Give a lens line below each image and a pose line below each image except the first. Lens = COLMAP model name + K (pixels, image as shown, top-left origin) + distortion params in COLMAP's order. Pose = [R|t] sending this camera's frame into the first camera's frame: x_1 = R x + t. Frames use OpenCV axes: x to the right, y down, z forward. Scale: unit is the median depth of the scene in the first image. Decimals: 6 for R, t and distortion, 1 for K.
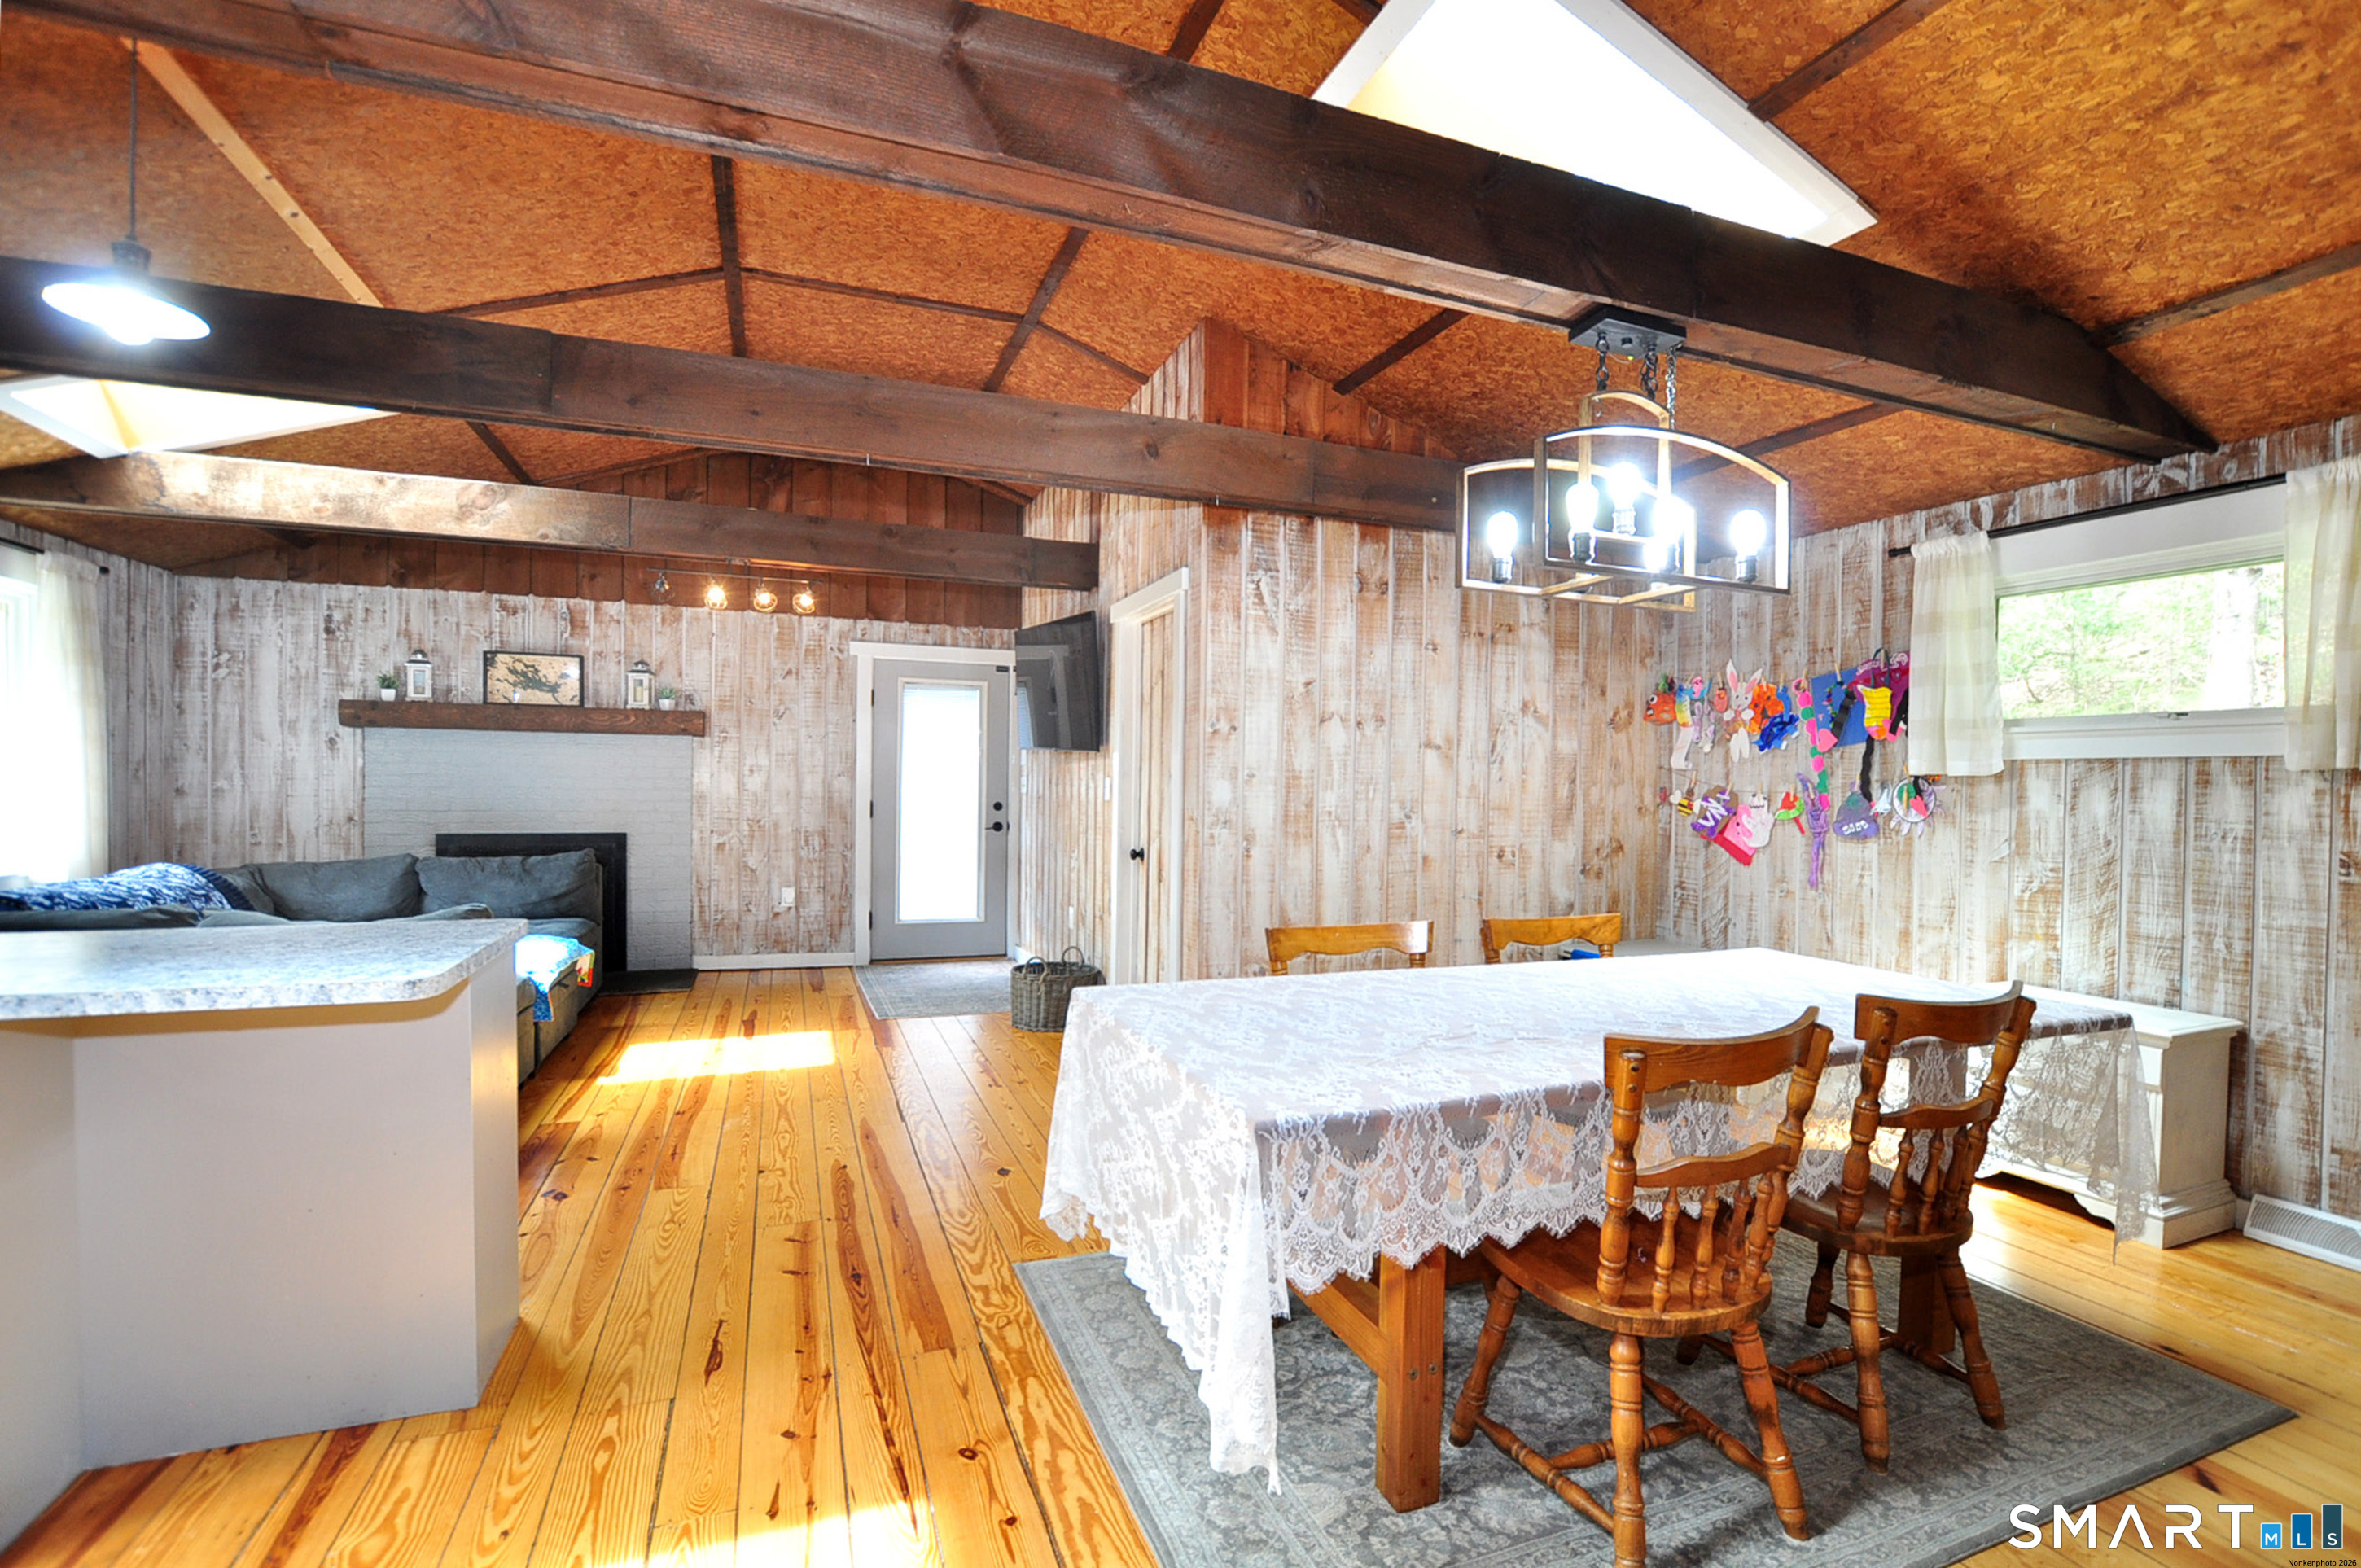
lens RADIAL K [[1106.2, 0, 1225.8], [0, 1106.2, 791.0], [0, 0, 1]] dist [-0.034740, 0.001468]
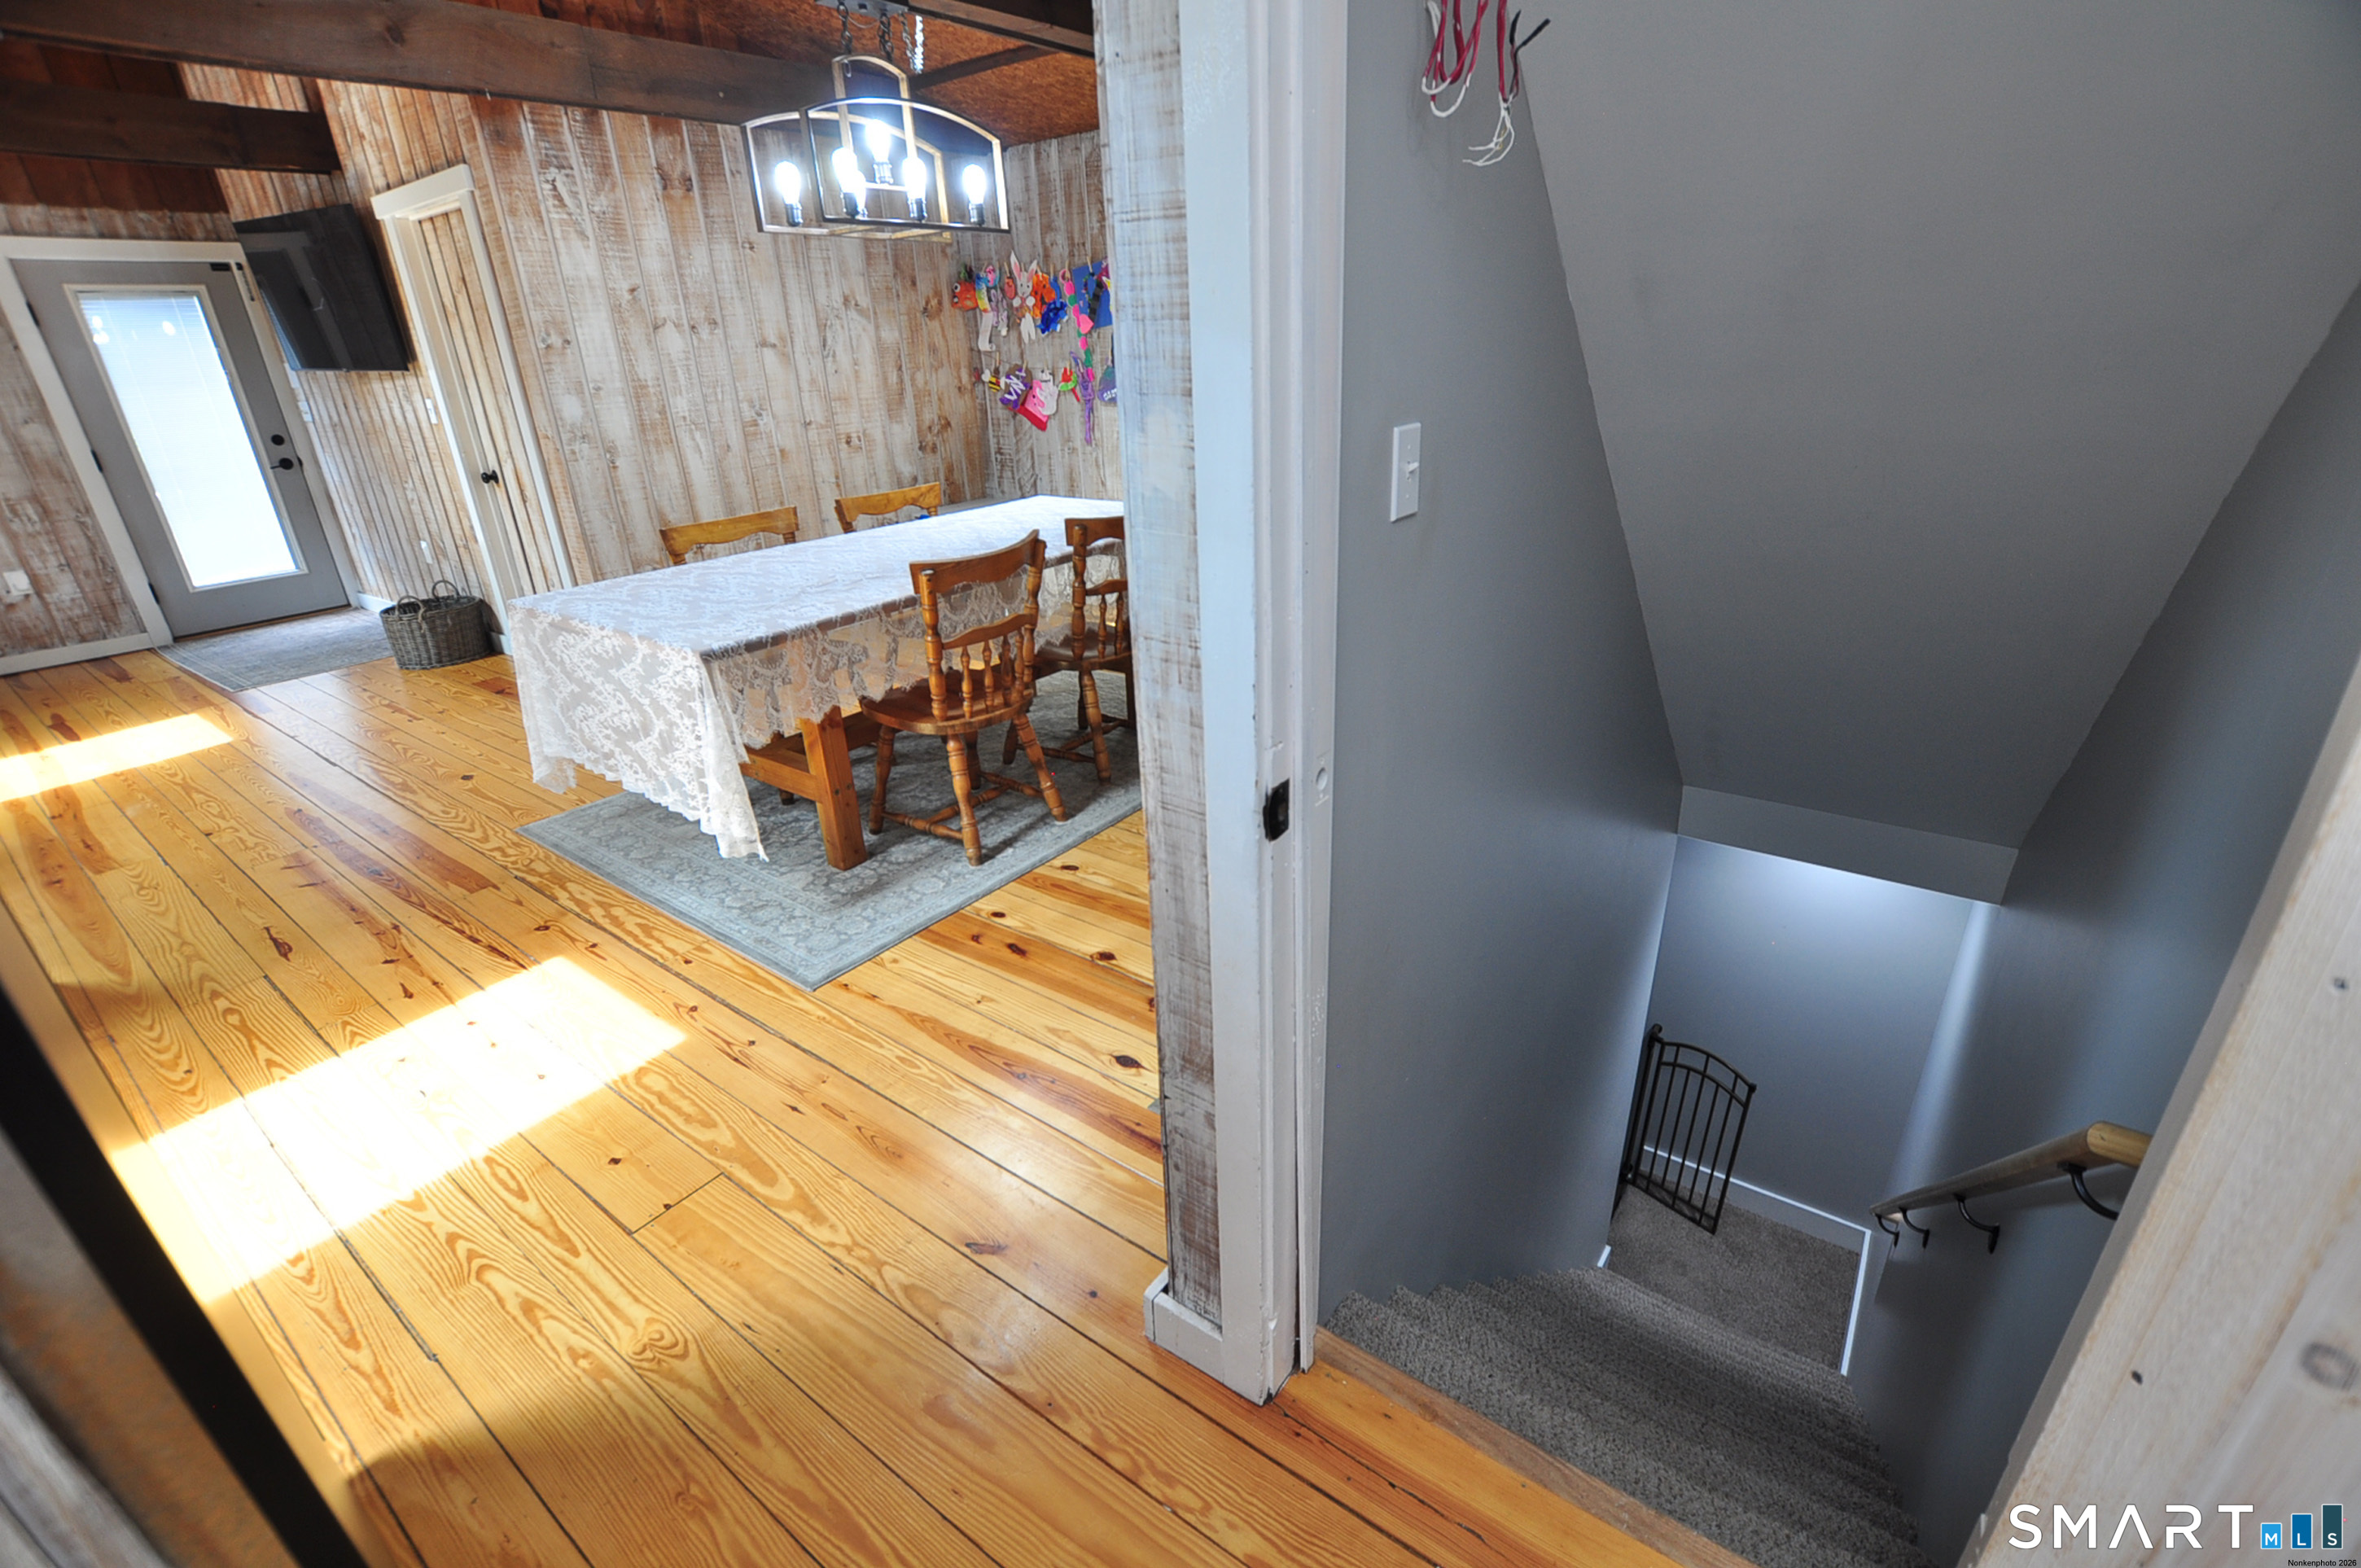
lens RADIAL K [[1049.6, 0, 1186.1], [0, 1049.6, 805.5], [0, 0, 1]] dist [-0.027206, 0.002283]
pose [[0.861950, -0.252154, 0.439841, -0.027217], [0.057910, 0.910838, 0.408682, -0.022285], [-0.503675, -0.326792, 0.799699, -0.198318]]
